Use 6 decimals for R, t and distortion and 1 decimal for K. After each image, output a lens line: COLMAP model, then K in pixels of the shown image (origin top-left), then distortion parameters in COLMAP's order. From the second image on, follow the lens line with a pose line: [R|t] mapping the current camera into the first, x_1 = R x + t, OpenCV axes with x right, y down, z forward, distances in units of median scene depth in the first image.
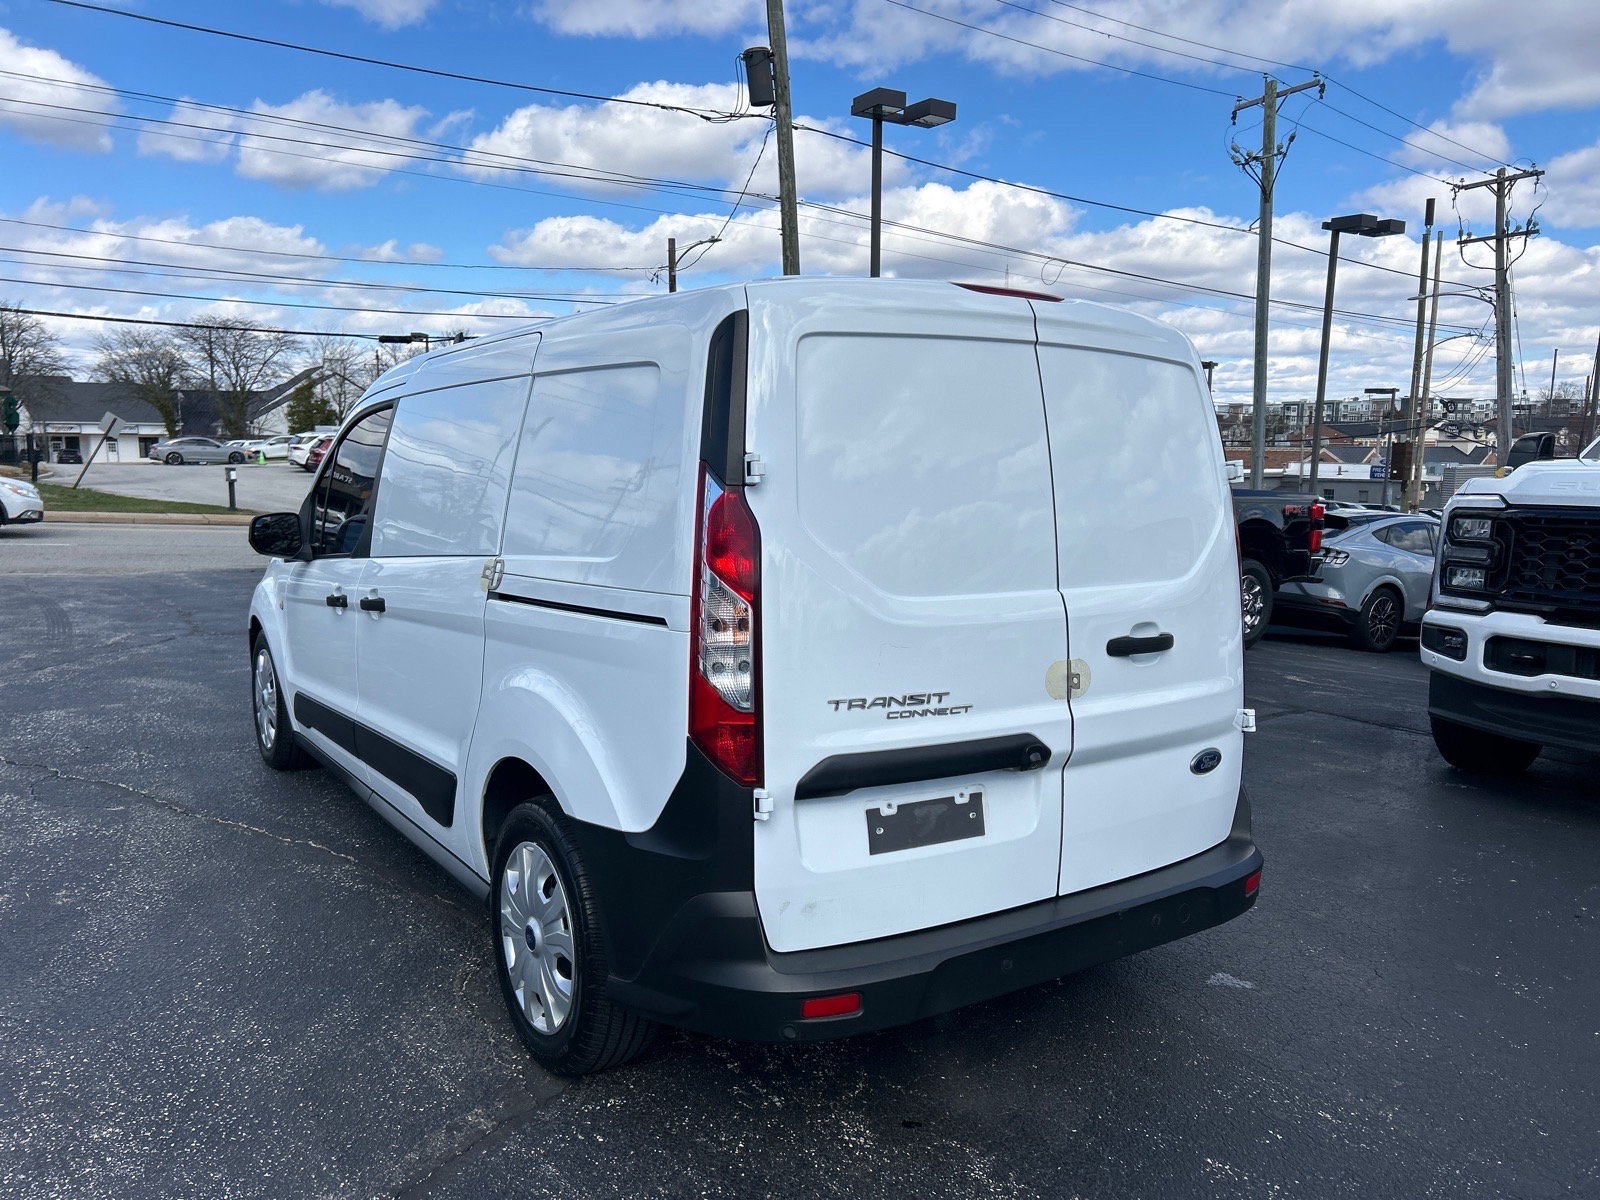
lens RADIAL K [[1223.7, 0, 795.6], [0, 1223.7, 590.9], [0, 0, 1]] dist [0.041266, -0.048097]
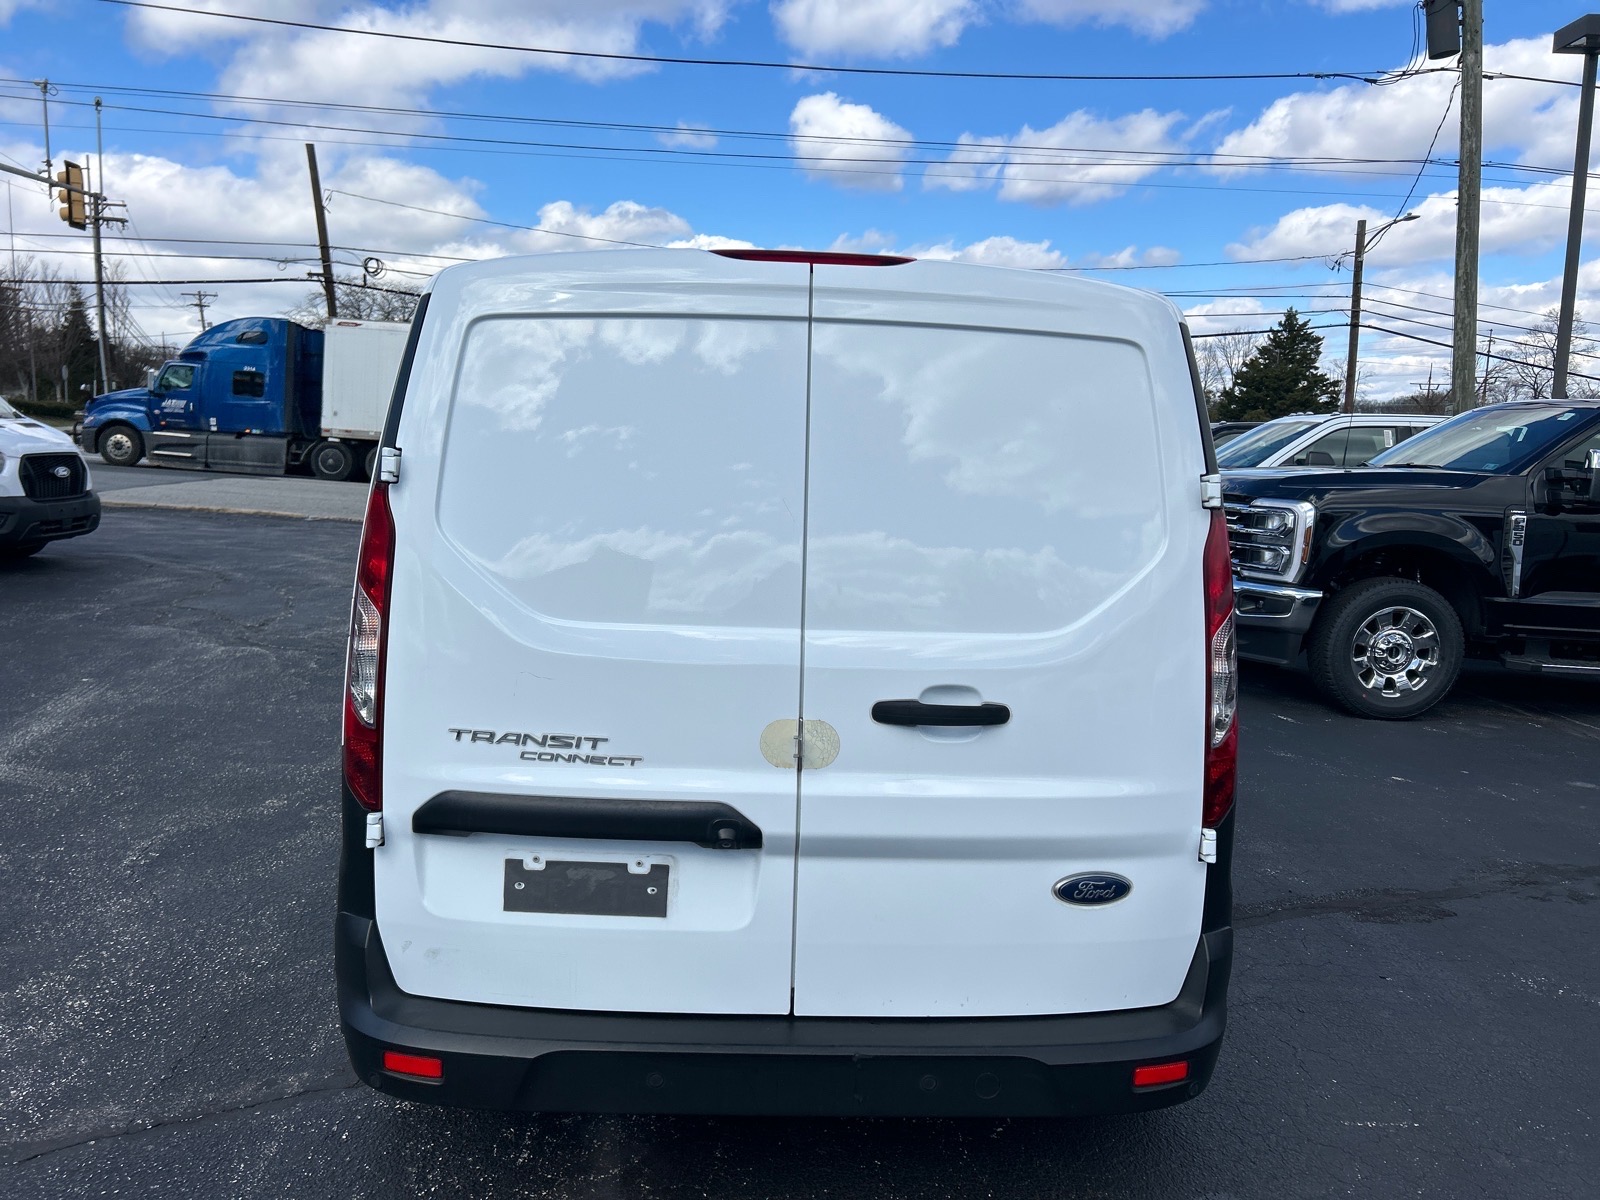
lens RADIAL K [[1209.1, 0, 791.8], [0, 1209.1, 596.6], [0, 0, 1]] dist [0.038209, -0.042460]
pose [[0.845519, 0.077931, -0.528228, 0.611878], [-0.075371, 0.996806, 0.026418, -0.042159], [0.528599, 0.017476, 0.848692, 0.333505]]
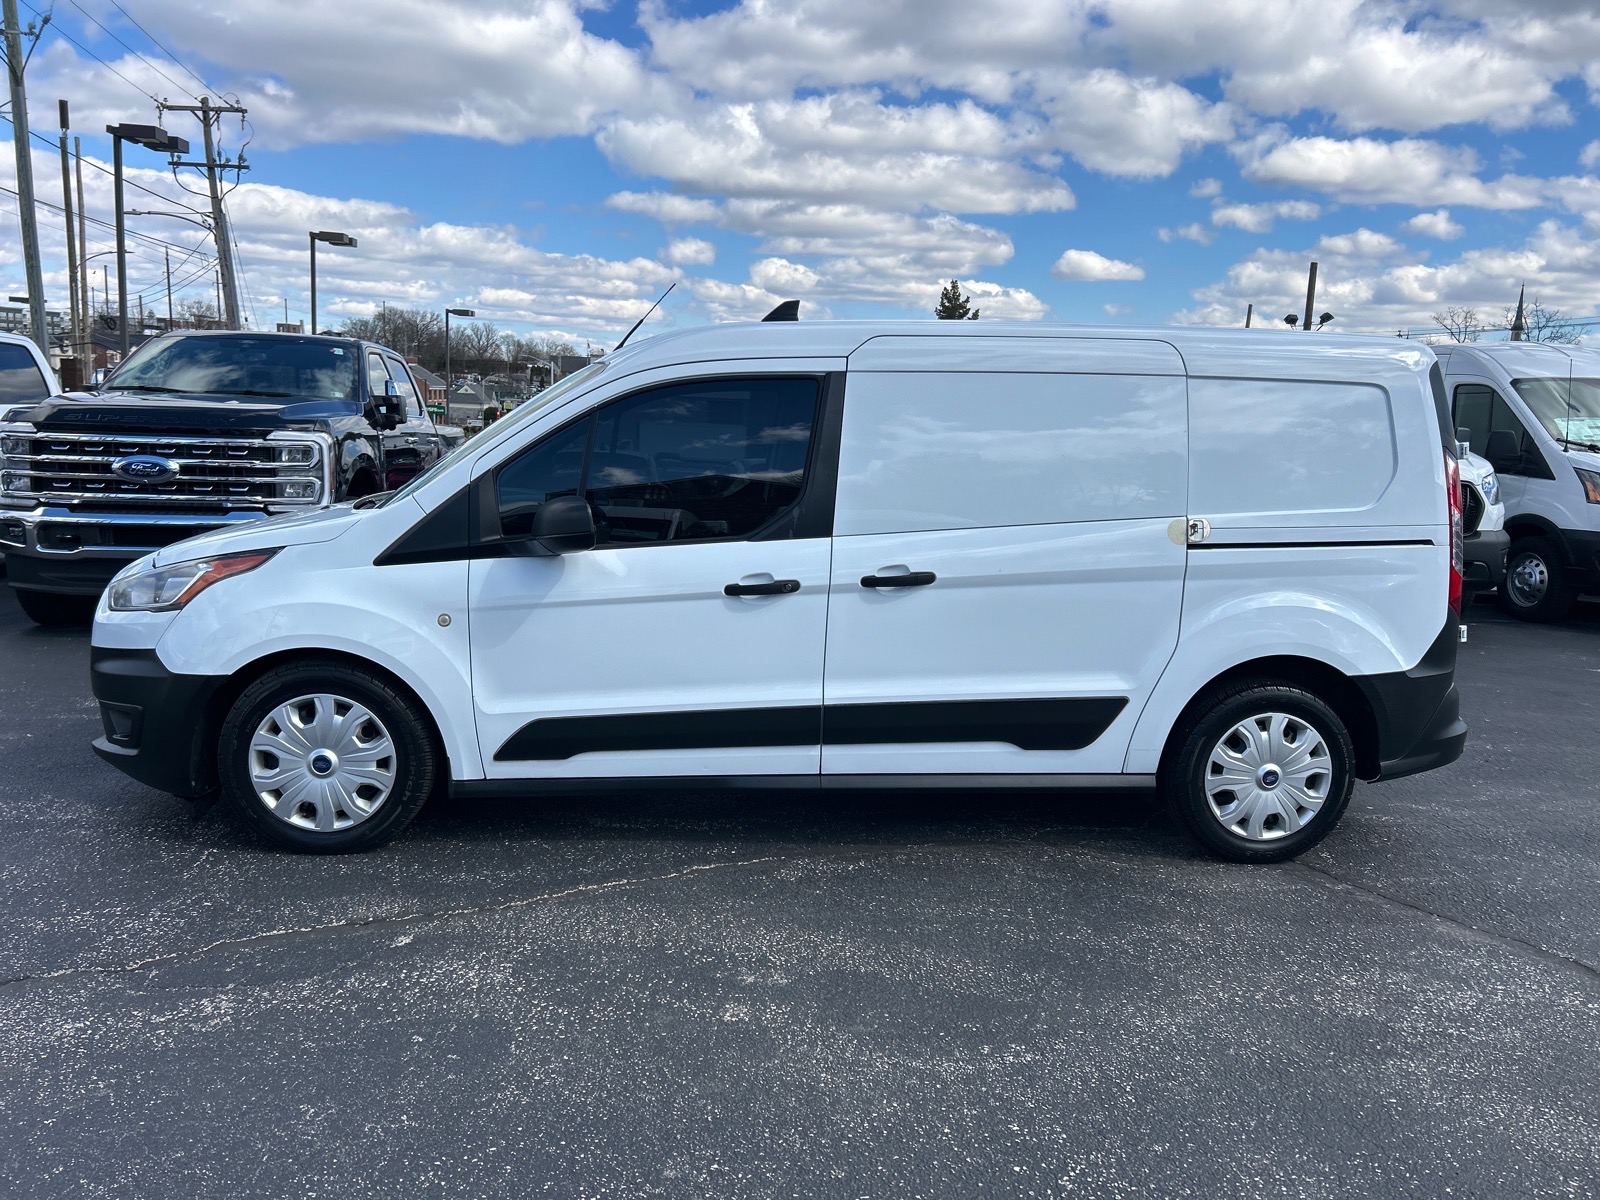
lens RADIAL K [[1229.8, 0, 795.6], [0, 1229.8, 602.9], [0, 0, 1]] dist [0.032963, -0.036836]
pose [[0.472633, -0.134944, 0.870866, -1.835220], [0.066933, 0.990849, 0.117209, -0.136640], [-0.878714, 0.002893, 0.477341, 0.856207]]
